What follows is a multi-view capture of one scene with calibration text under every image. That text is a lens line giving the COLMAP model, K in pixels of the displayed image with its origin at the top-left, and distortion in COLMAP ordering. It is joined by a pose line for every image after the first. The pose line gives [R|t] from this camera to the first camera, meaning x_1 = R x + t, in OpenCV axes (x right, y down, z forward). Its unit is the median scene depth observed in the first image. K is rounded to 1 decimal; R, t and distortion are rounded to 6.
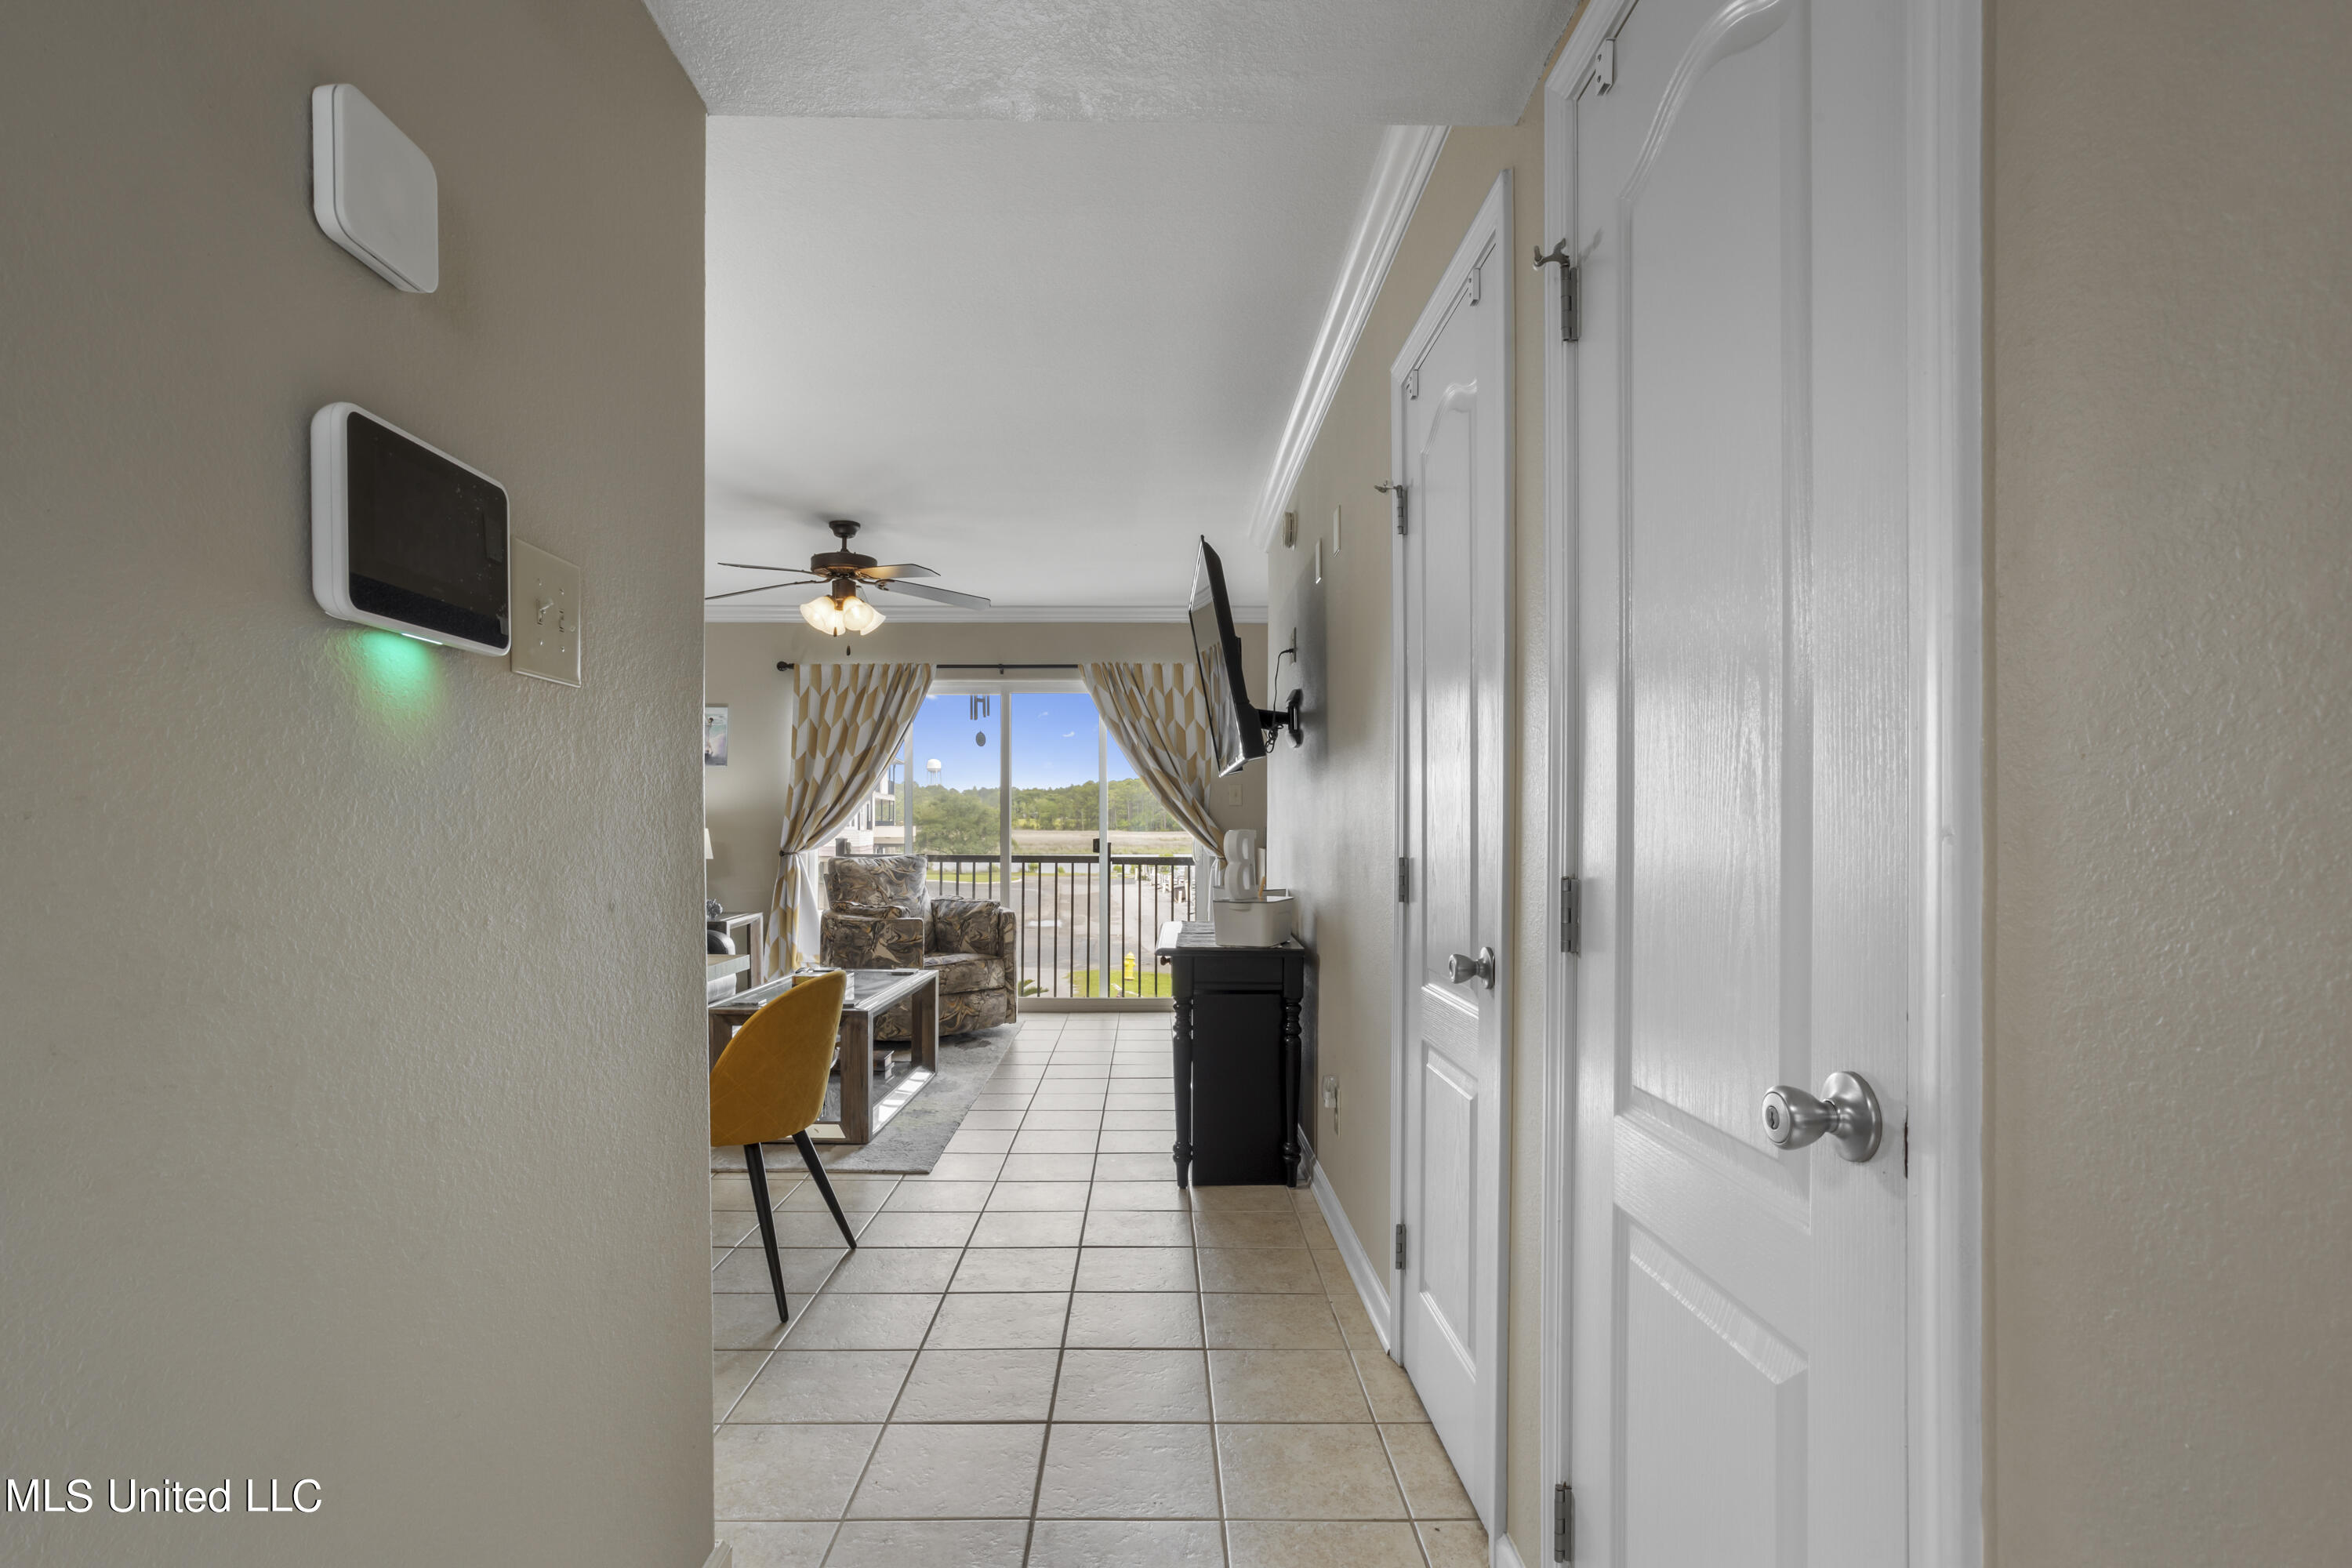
lens RADIAL K [[1148.5, 0, 1189.1], [0, 1148.5, 826.2], [0, 0, 1]] dist [-0.036774, 0.016494]
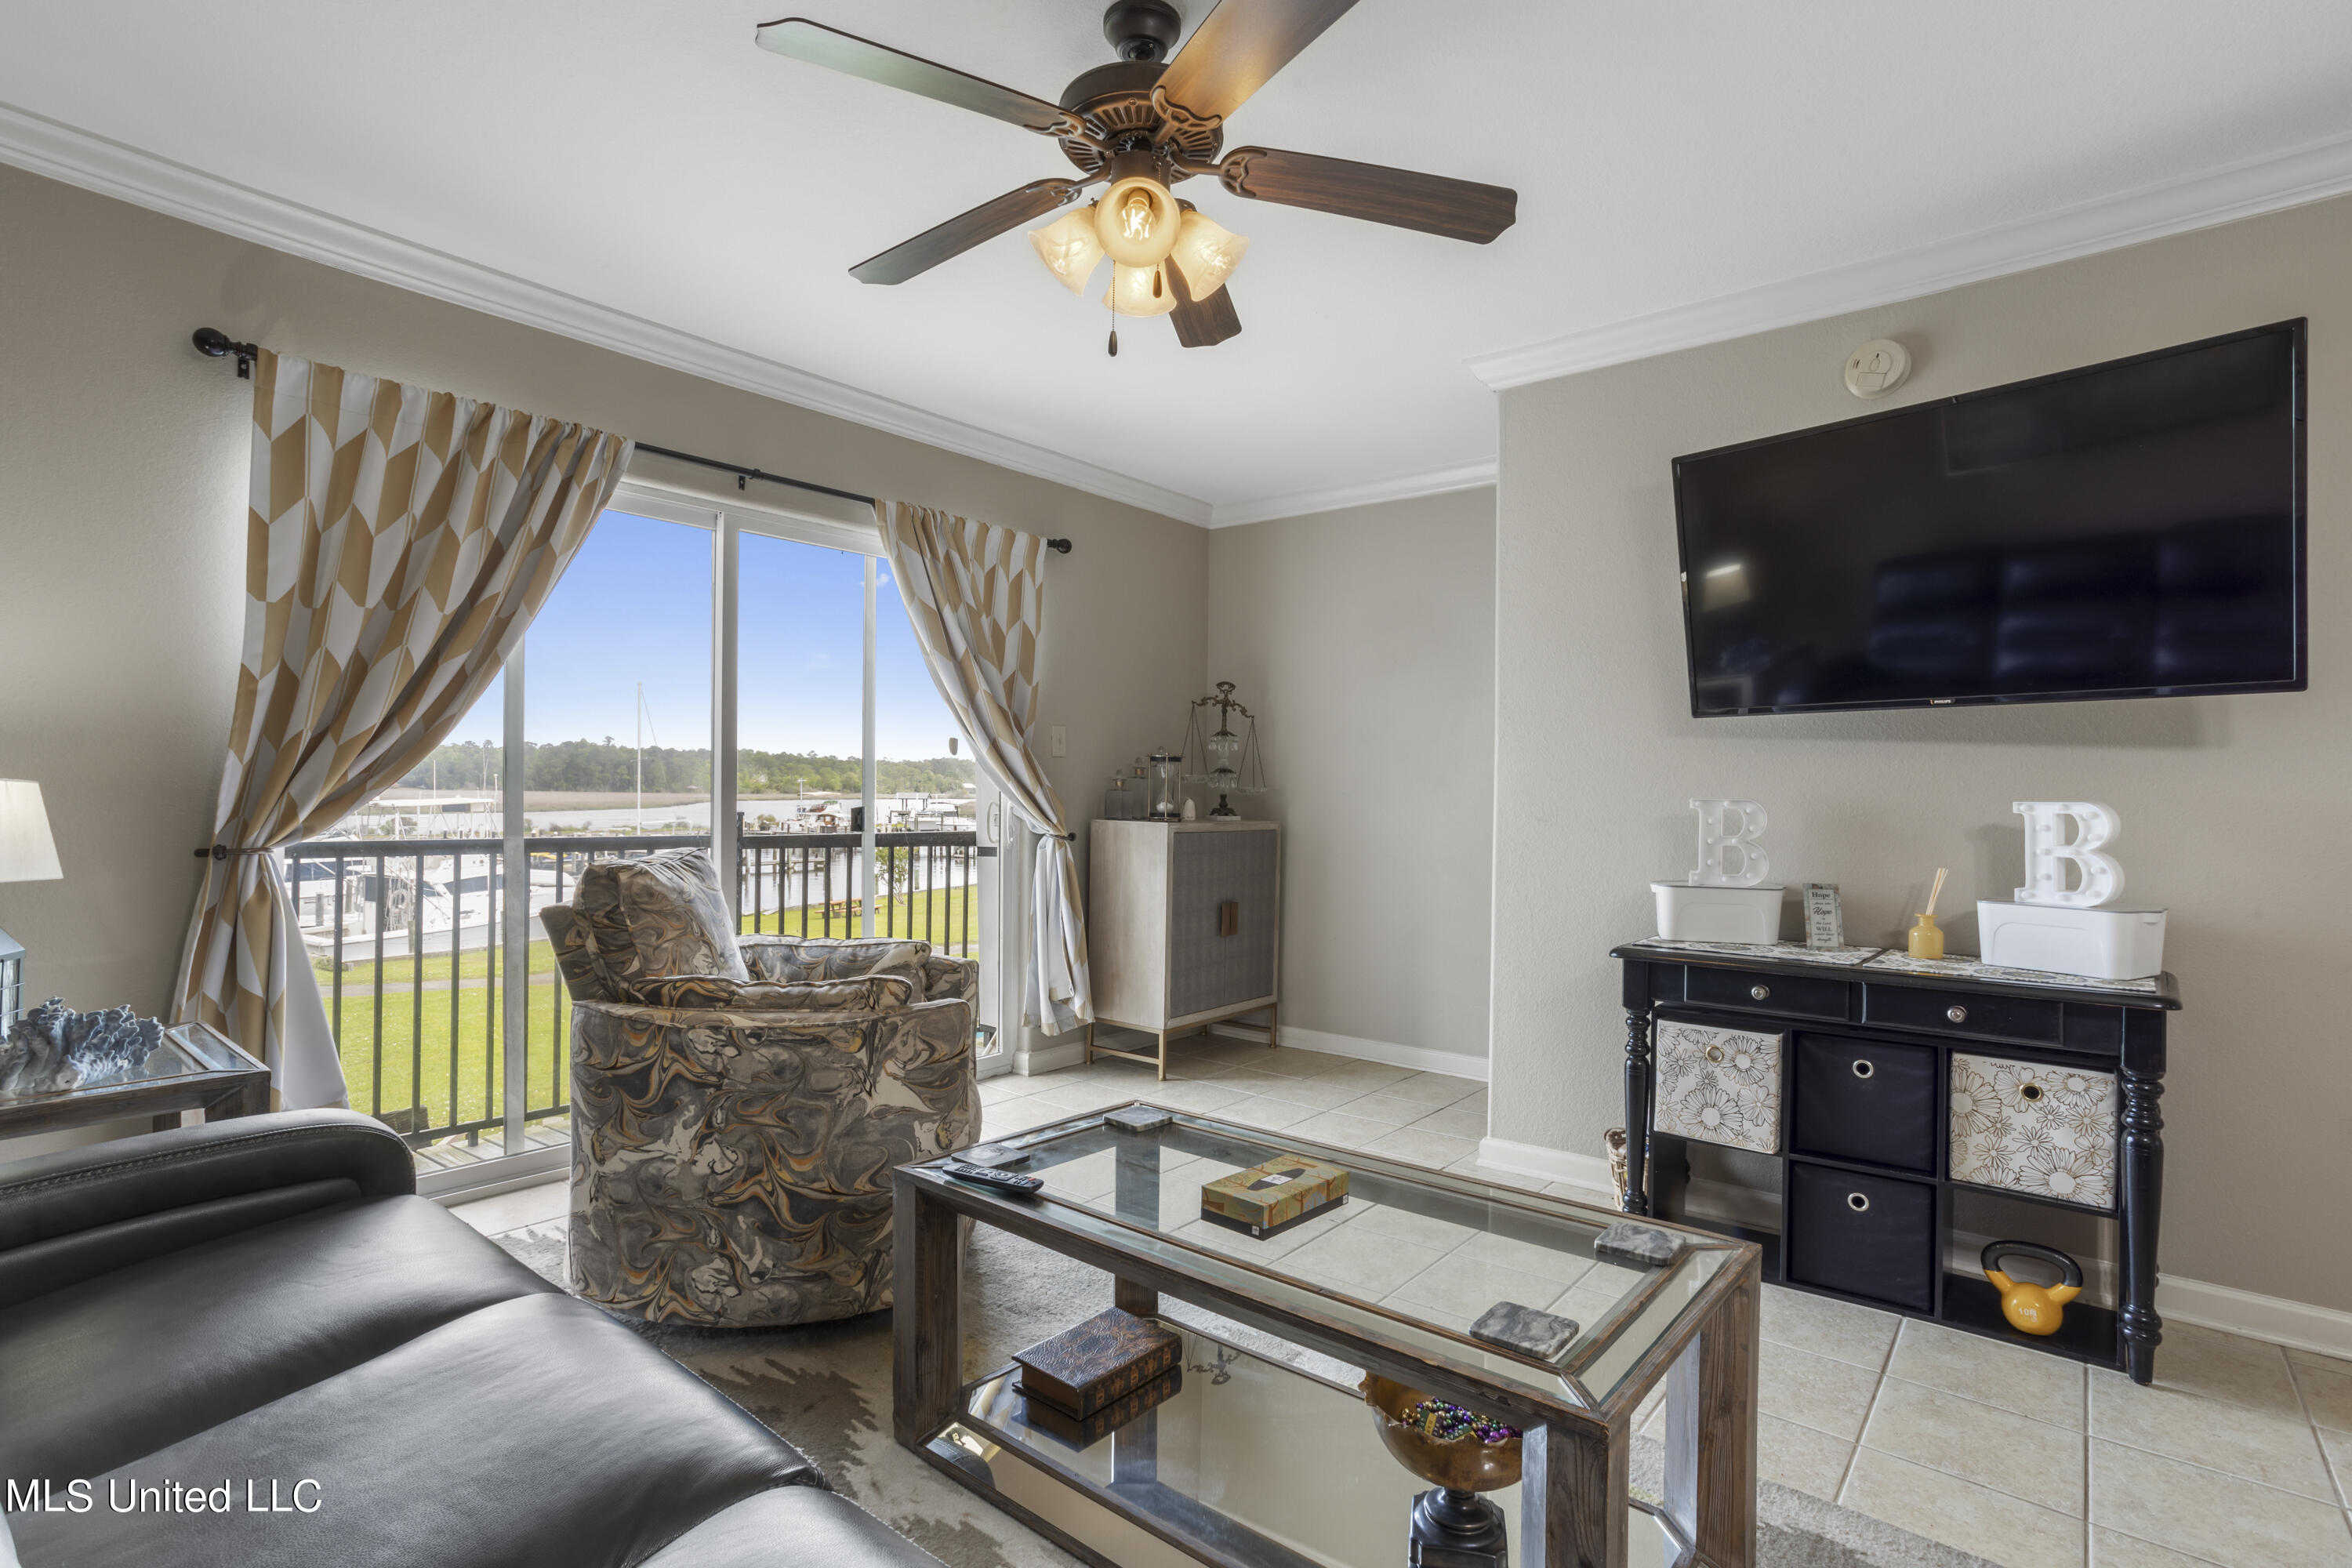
lens RADIAL K [[1148.5, 0, 1191.2], [0, 1148.5, 776.6], [0, 0, 1]] dist [-0.036774, 0.016494]
pose [[0.662164, 0.016158, 0.749185, -0.418252], [-0.008887, 0.999867, -0.013709, 0.002112], [-0.749306, 0.002419, 0.662219, 0.518583]]
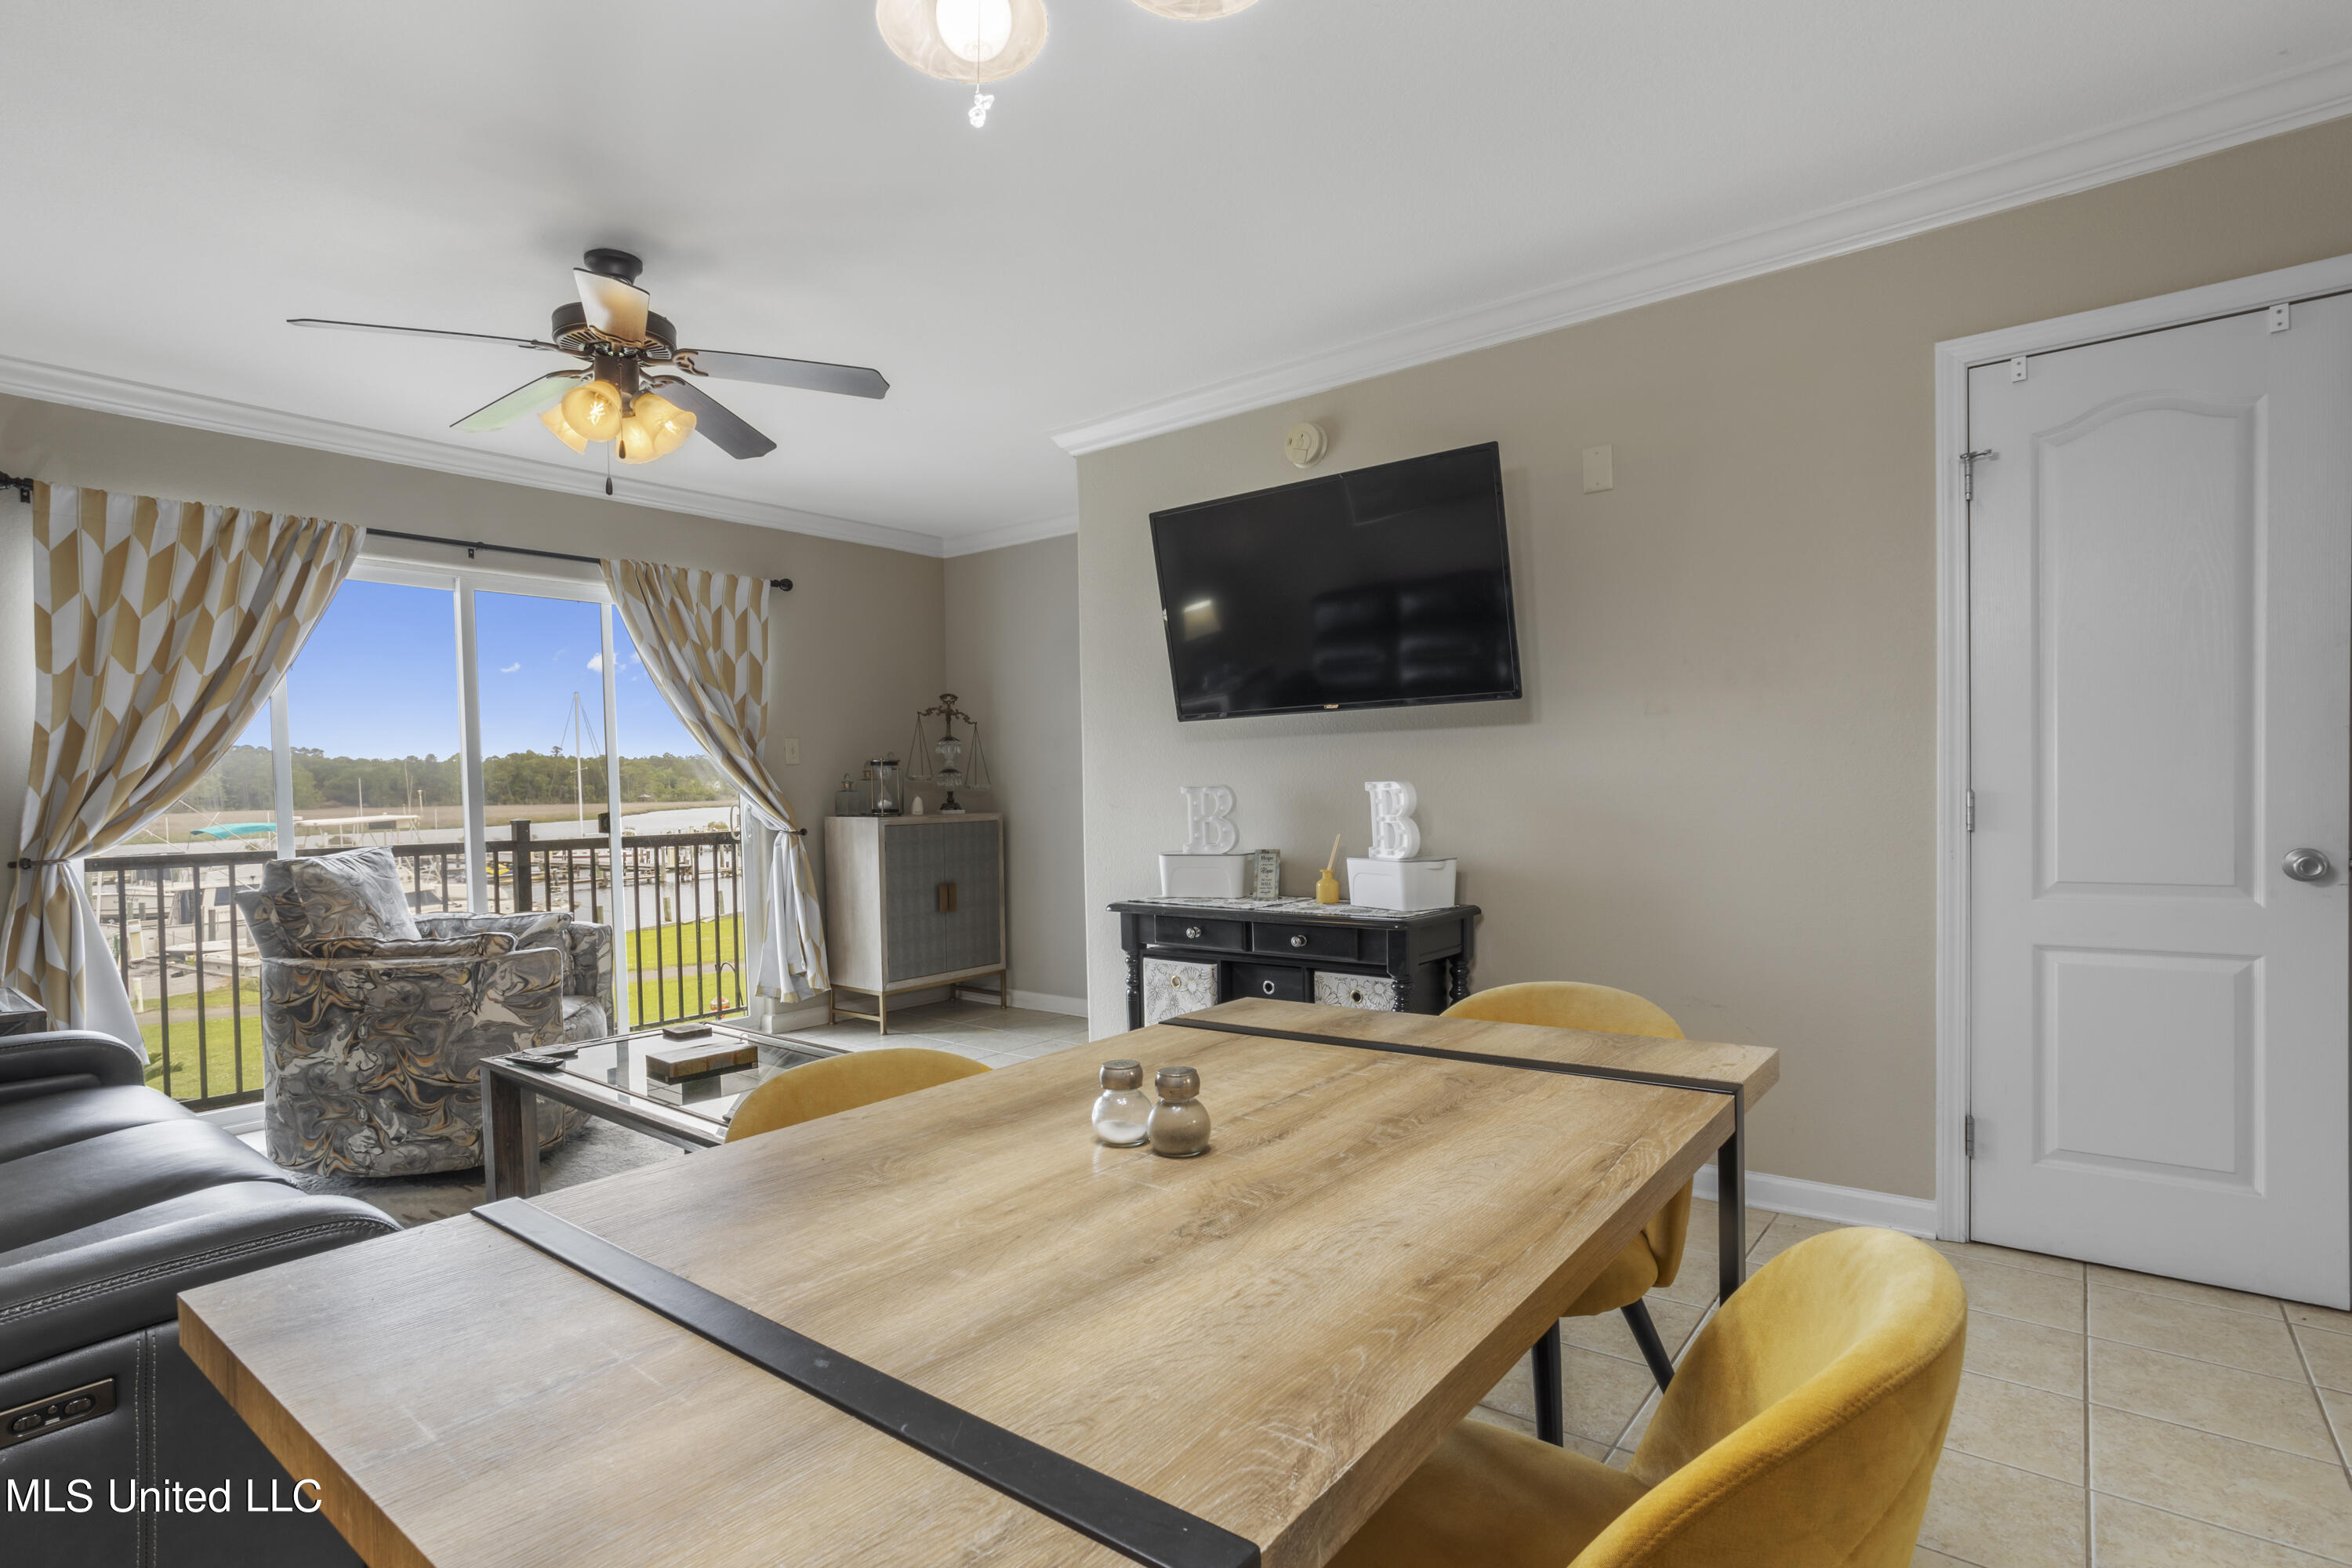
lens RADIAL K [[1148.5, 0, 1169.2], [0, 1148.5, 801.0], [0, 0, 1]] dist [-0.036774, 0.016494]
pose [[0.645495, -0.026515, 0.763304, -0.403549], [0.023662, 0.999612, 0.014714, 0.001808], [-0.763398, 0.008564, 0.645871, 0.306104]]
